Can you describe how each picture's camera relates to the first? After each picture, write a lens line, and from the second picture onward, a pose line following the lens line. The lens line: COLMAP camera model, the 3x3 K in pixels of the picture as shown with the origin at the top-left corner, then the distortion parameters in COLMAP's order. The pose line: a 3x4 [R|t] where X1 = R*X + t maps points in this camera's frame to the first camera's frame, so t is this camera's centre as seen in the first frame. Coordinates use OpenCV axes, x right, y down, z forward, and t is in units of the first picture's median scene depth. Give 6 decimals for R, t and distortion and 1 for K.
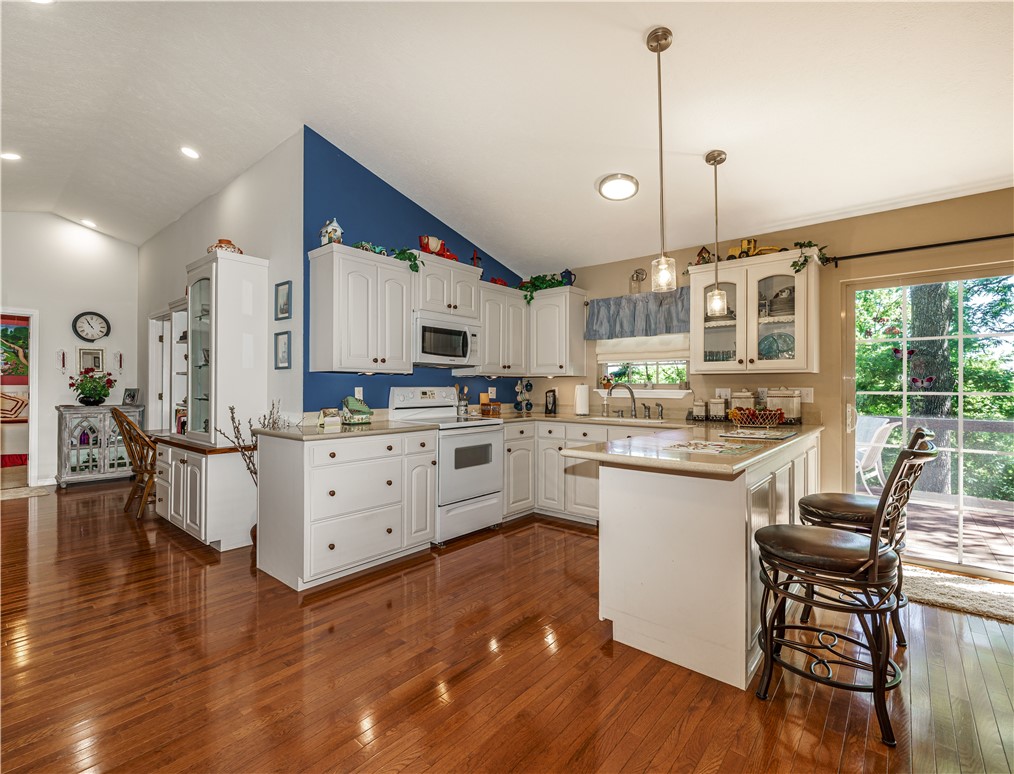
lens RADIAL K [[467.5, 0, 501.9], [0, 467.5, 383.6], [0, 0, 1]] dist [0.003208, -0.000393]
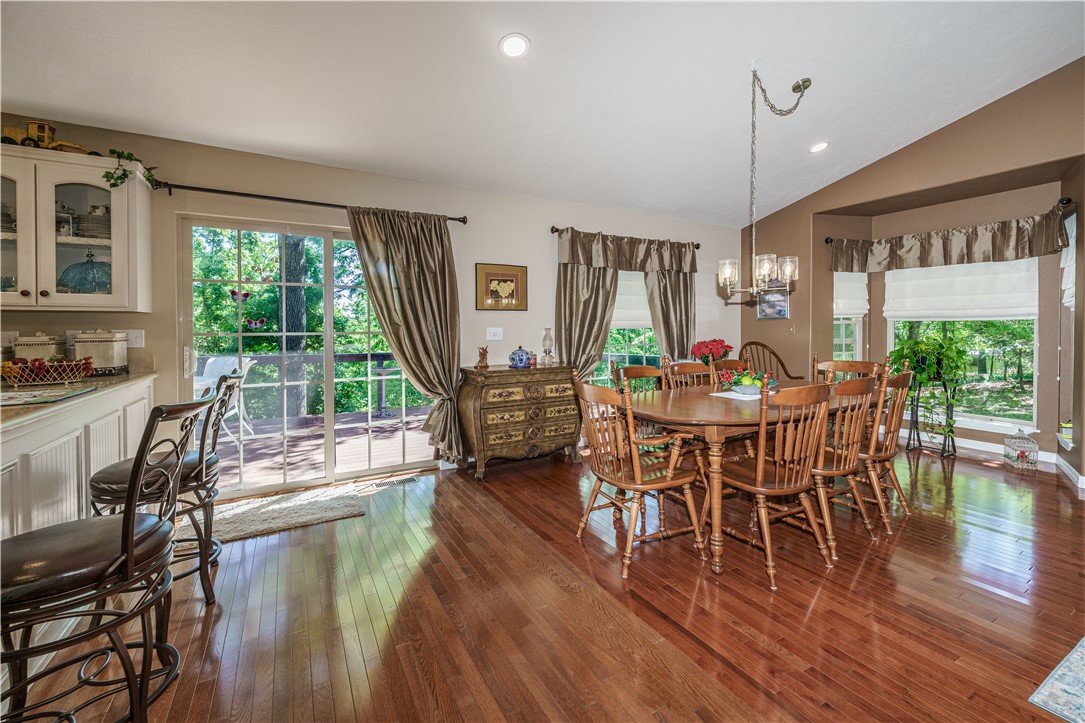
lens RADIAL K [[442.0, 0, 544.9], [0, 442.0, 333.7], [0, 0, 1]] dist [-0.002982, 0.000112]
pose [[0.320146, -0.016466, 0.947225, 0.141488], [-0.000126, 0.999848, 0.017424, 0.002085], [-0.947368, -0.005698, 0.320096, 0.049721]]
